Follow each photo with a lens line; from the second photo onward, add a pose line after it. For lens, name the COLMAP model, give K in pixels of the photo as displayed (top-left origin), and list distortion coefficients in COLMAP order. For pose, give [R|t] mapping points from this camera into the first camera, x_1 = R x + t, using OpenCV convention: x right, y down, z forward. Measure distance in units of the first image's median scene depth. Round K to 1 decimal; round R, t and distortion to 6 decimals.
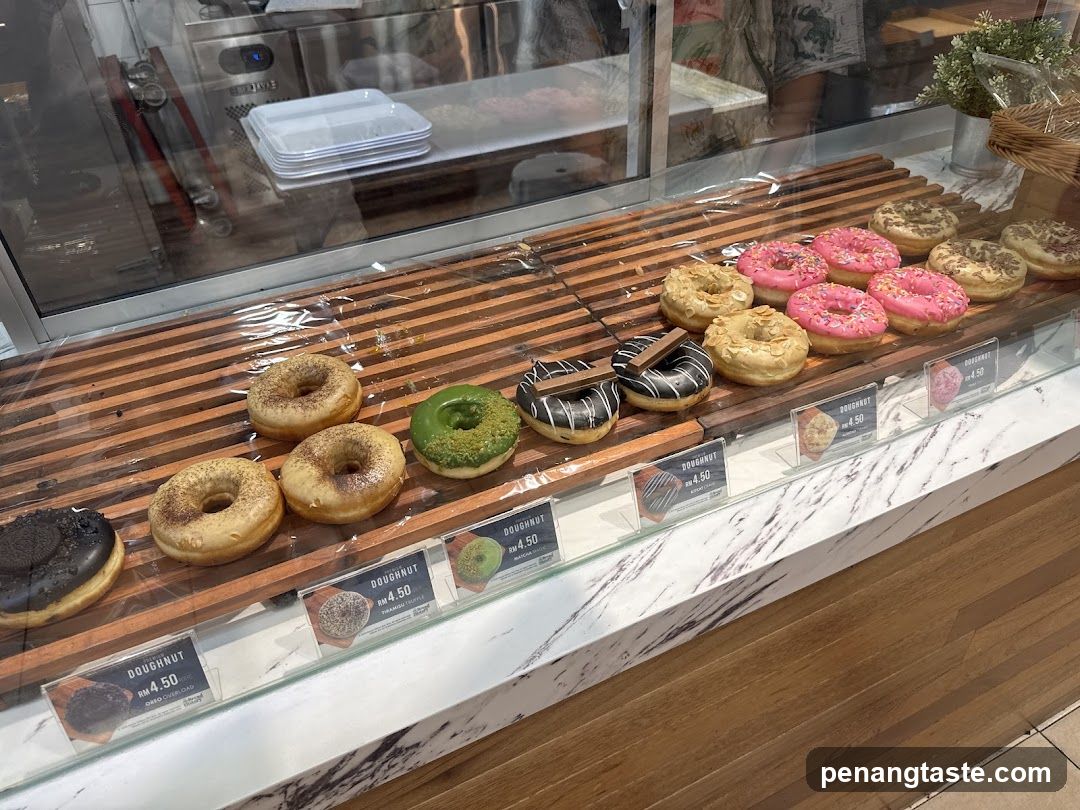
lens RADIAL K [[763.3, 0, 540.0], [0, 763.3, 405.0], [0, 0, 1]] dist [0.009881, 0.000452]
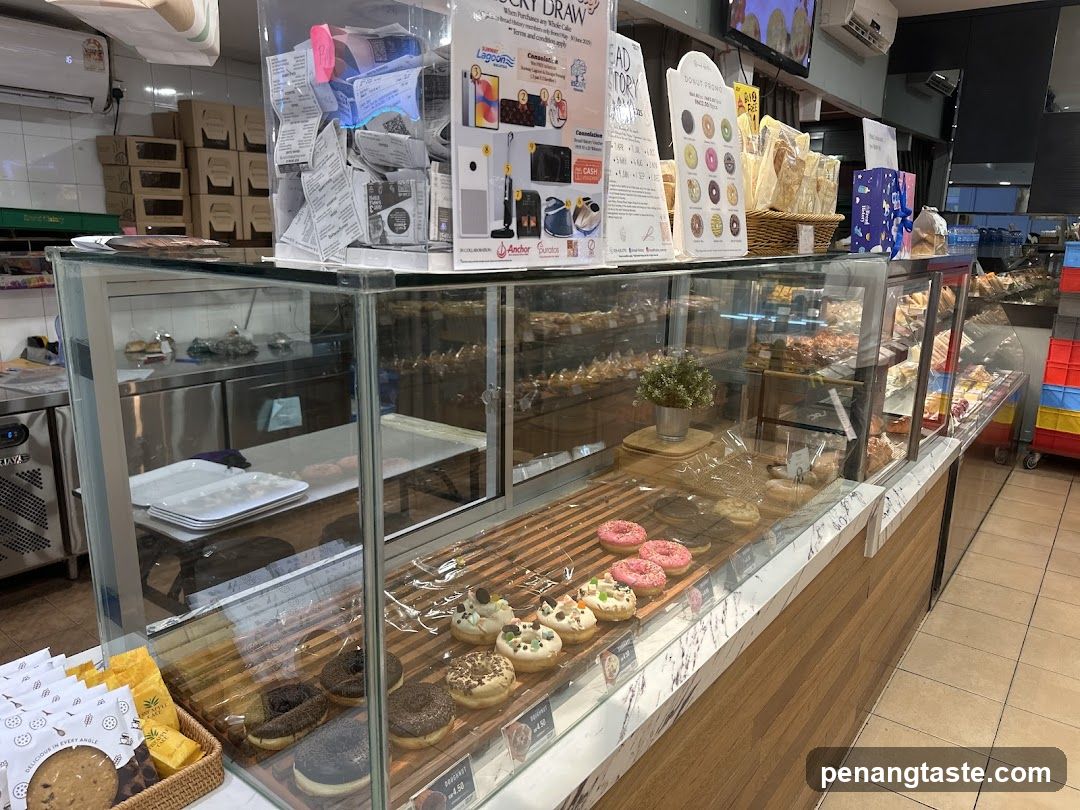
lens RADIAL K [[763.6, 0, 548.1], [0, 763.6, 403.2], [0, 0, 1]] dist [-0.025710, 0.000280]
pose [[0.889909, -0.045308, 0.453882, -0.894666], [0.226318, 0.907795, -0.353112, 0.187493], [-0.396033, 0.416959, 0.818109, -0.731362]]
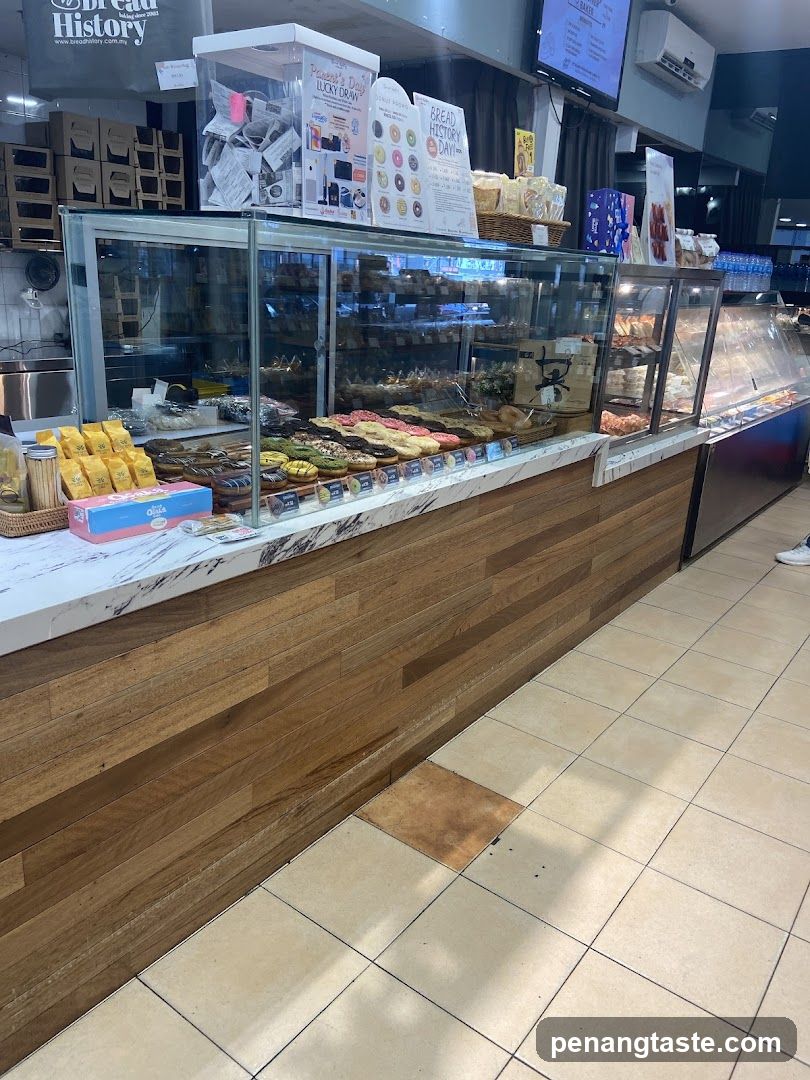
lens RADIAL K [[822.5, 0, 405.0], [0, 822.5, 540.0], [0, 0, 1]] dist [-0.022797, -0.003442]
pose [[0.880709, -0.064889, 0.469191, -1.498944], [0.206483, 0.944090, -0.257018, 1.309048], [-0.426281, 0.323238, 0.844868, -1.879499]]
